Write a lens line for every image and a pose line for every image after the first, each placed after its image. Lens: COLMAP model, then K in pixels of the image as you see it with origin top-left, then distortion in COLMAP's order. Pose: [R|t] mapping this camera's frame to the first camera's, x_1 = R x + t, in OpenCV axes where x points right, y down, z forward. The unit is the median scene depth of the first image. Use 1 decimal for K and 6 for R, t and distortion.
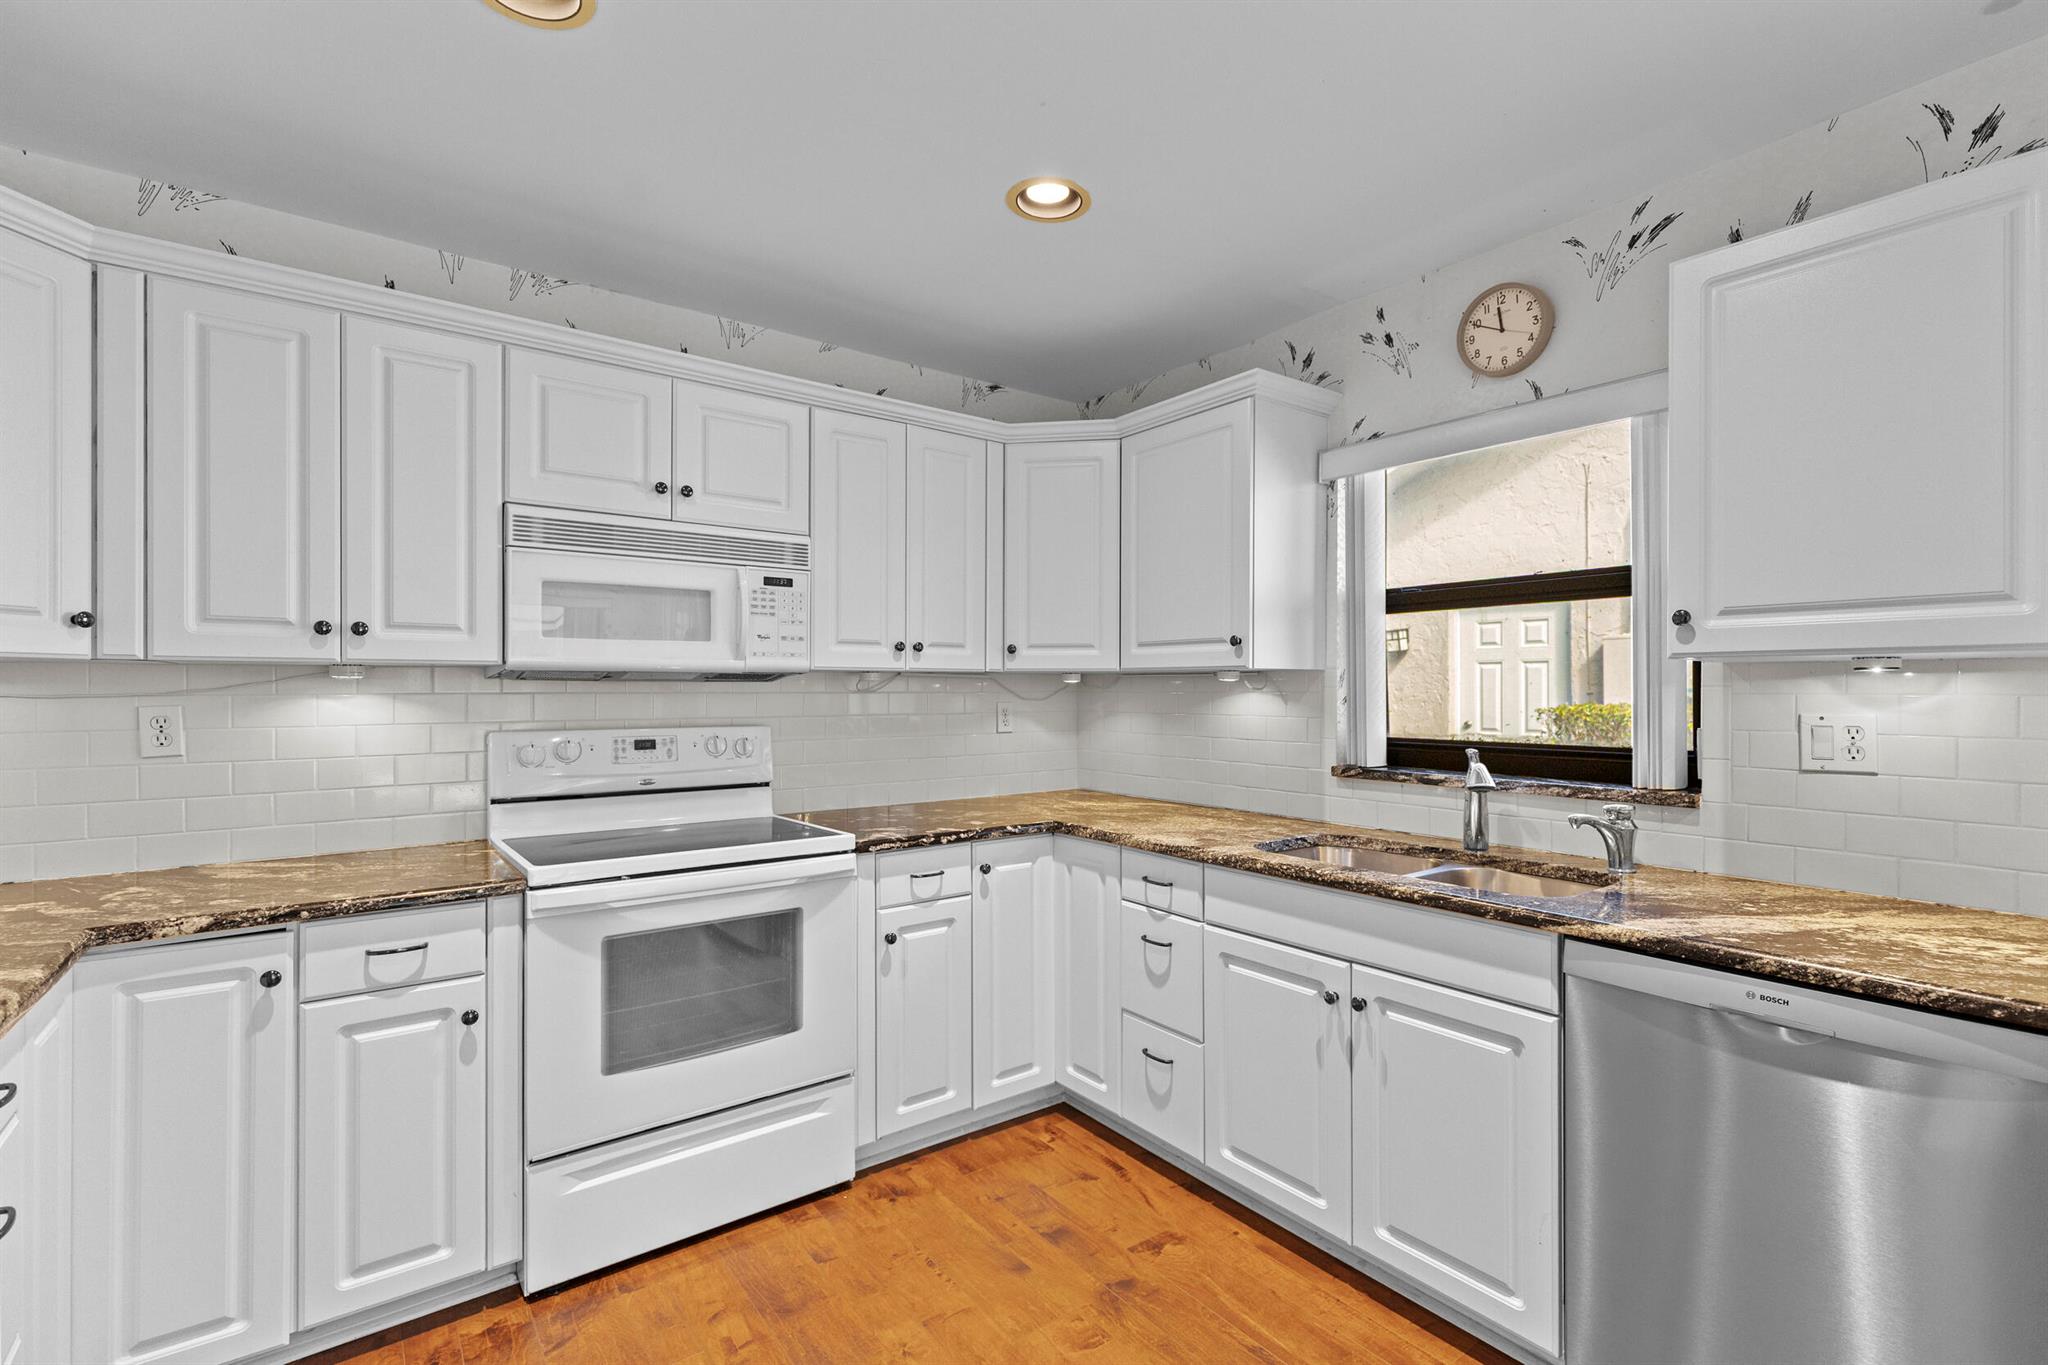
lens RADIAL K [[917.0, 0, 1026.8], [0, 917.0, 690.0], [0, 0, 1]] dist [0.002640, -0.001236]
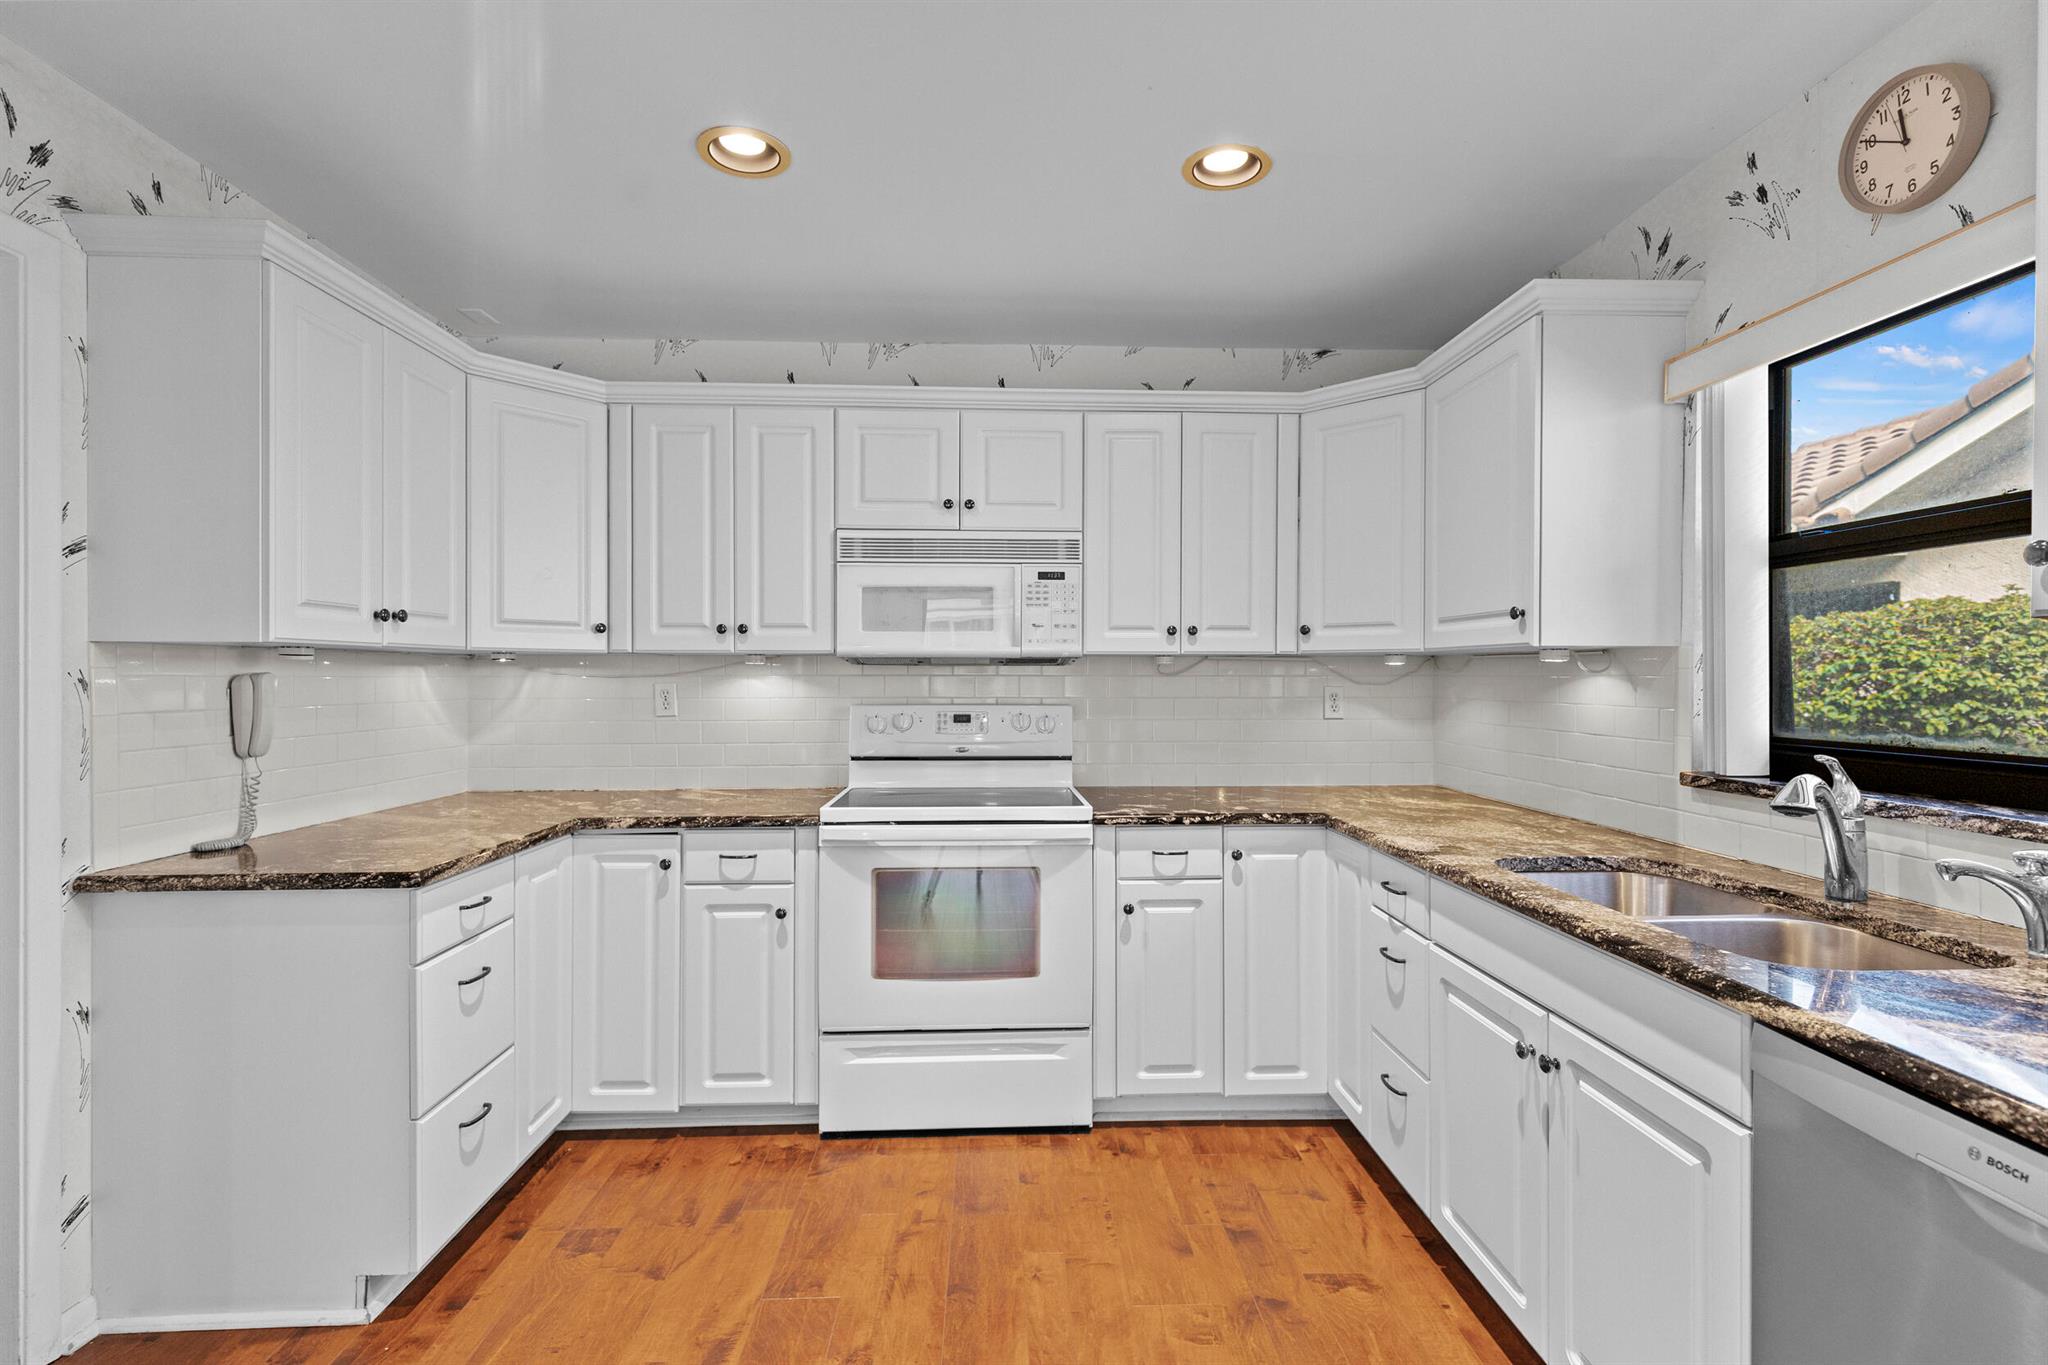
lens RADIAL K [[917.0, 0, 1026.7], [0, 917.0, 679.5], [0, 0, 1]] dist [0.002640, -0.001236]
pose [[0.824998, 0.003172, -0.565127, 0.384620], [-0.001314, 0.999992, 0.003695, 0.004730], [0.565134, -0.002306, 0.824996, 0.074511]]
